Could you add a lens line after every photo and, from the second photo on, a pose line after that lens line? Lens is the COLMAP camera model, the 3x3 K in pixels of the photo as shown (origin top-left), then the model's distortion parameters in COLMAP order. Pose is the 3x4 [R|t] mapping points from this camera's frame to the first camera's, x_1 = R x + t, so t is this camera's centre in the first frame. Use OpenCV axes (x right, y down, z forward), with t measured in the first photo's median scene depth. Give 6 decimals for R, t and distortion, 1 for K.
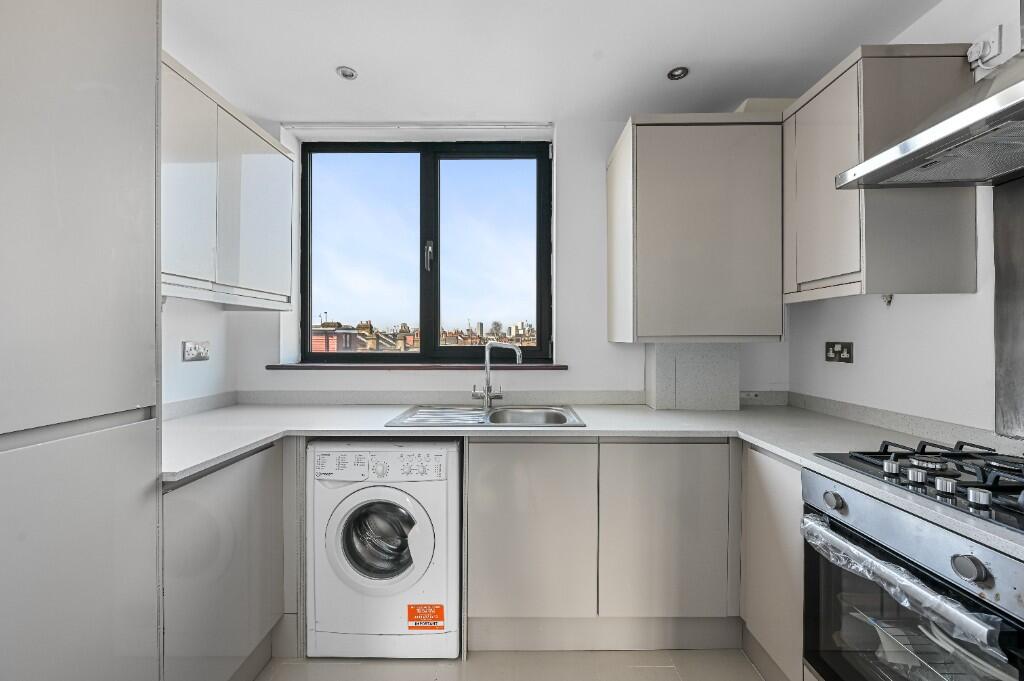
lens RADIAL K [[419.3, 0, 515.6], [0, 419.3, 343.2], [0, 0, 1]] dist [-0.002745, -0.000400]
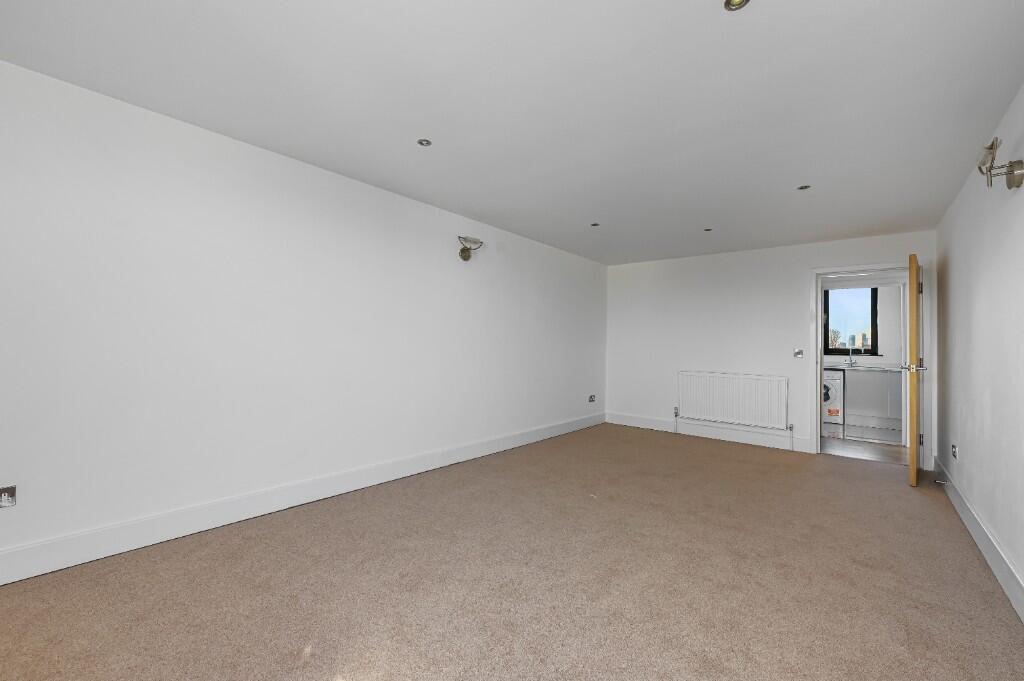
lens RADIAL K [[419.3, 0, 515.6], [0, 419.3, 343.2], [0, 0, 1]] dist [-0.002745, -0.000400]
pose [[0.767539, 0.000591, -0.641002, 0.027205], [-0.006629, 0.999953, -0.007016, 0.002729], [0.640968, 0.009634, 0.767507, -3.473037]]
